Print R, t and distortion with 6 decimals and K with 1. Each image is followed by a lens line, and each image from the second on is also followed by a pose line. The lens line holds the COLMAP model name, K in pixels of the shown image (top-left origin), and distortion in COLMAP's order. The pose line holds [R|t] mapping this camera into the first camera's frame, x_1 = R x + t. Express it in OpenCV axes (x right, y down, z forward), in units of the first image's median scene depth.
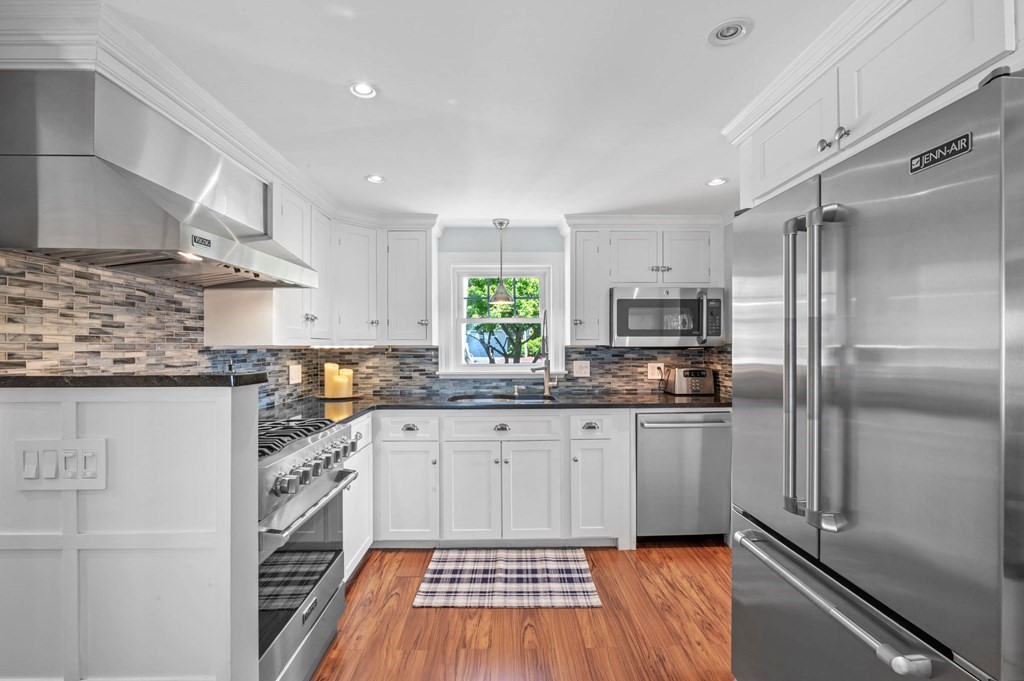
lens RADIAL K [[460.0, 0, 511.3], [0, 460.0, 342.4], [0, 0, 1]] dist [-0.012874, 0.000279]
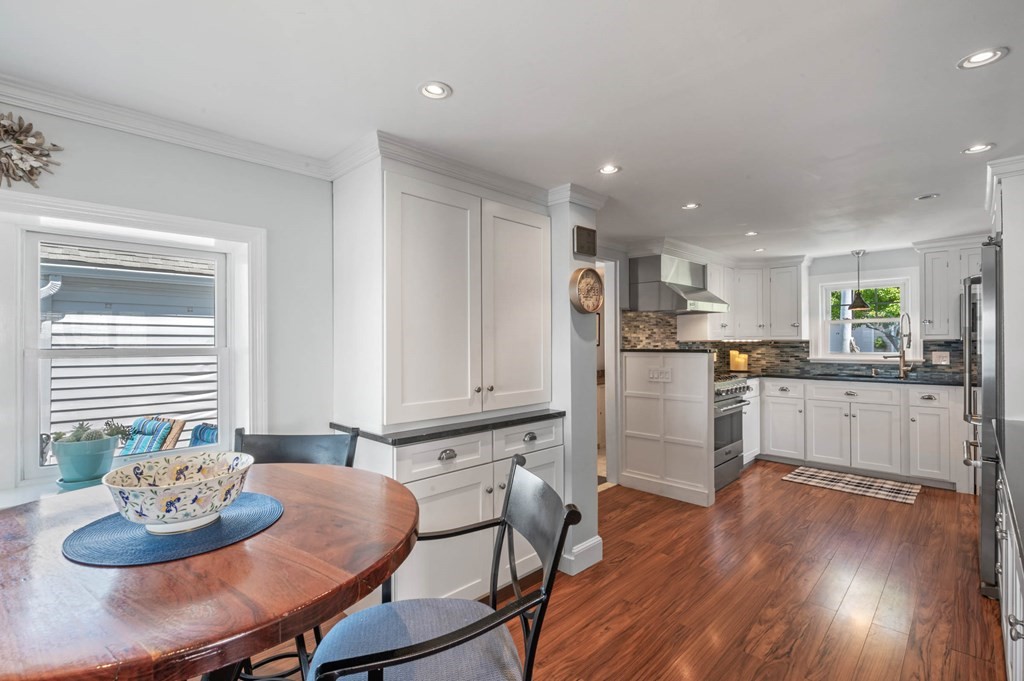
lens RADIAL K [[478.7, 0, 502.5], [0, 478.7, 340.9], [0, 0, 1]] dist [-0.013962, 0.001328]
pose [[0.690648, -0.002090, -0.723188, 0.314604], [0.008792, 0.999946, 0.005506, -0.007633], [0.723138, -0.010161, 0.690629, -0.901335]]
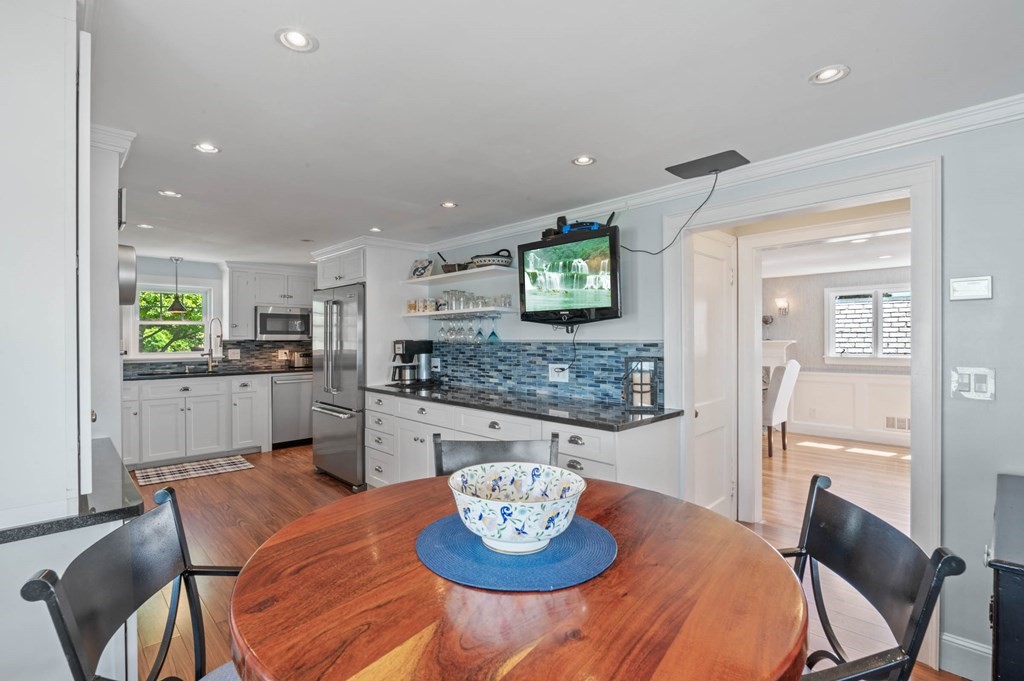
lens RADIAL K [[478.7, 0, 515.0], [0, 478.7, 341.1], [0, 0, 1]] dist [-0.013962, 0.001328]
pose [[0.733284, -0.002552, 0.679918, -0.308122], [-0.004562, 0.999952, 0.008674, -0.008735], [-0.679908, -0.009463, 0.733237, -1.048036]]
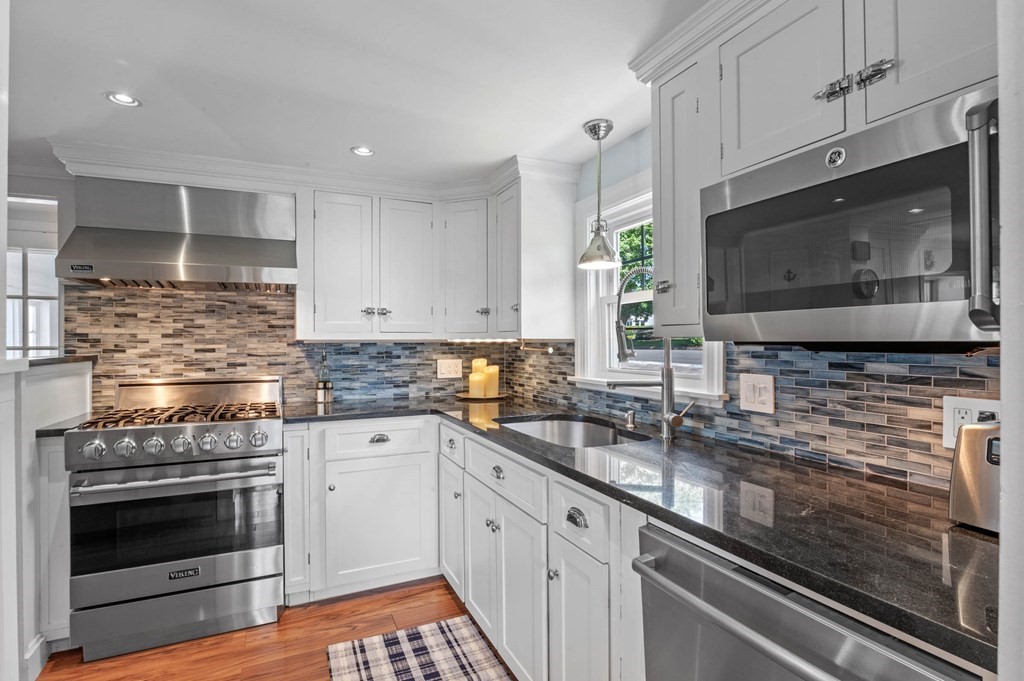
lens RADIAL K [[500.6, 0, 516.3], [0, 500.6, 341.6], [0, 0, 1]] dist [-0.011394, -0.000510]
pose [[0.398599, 0.003799, -0.917117, 0.588727], [0.009255, 0.999924, 0.008164, 0.004906], [0.917079, -0.011742, 0.398534, 0.737333]]
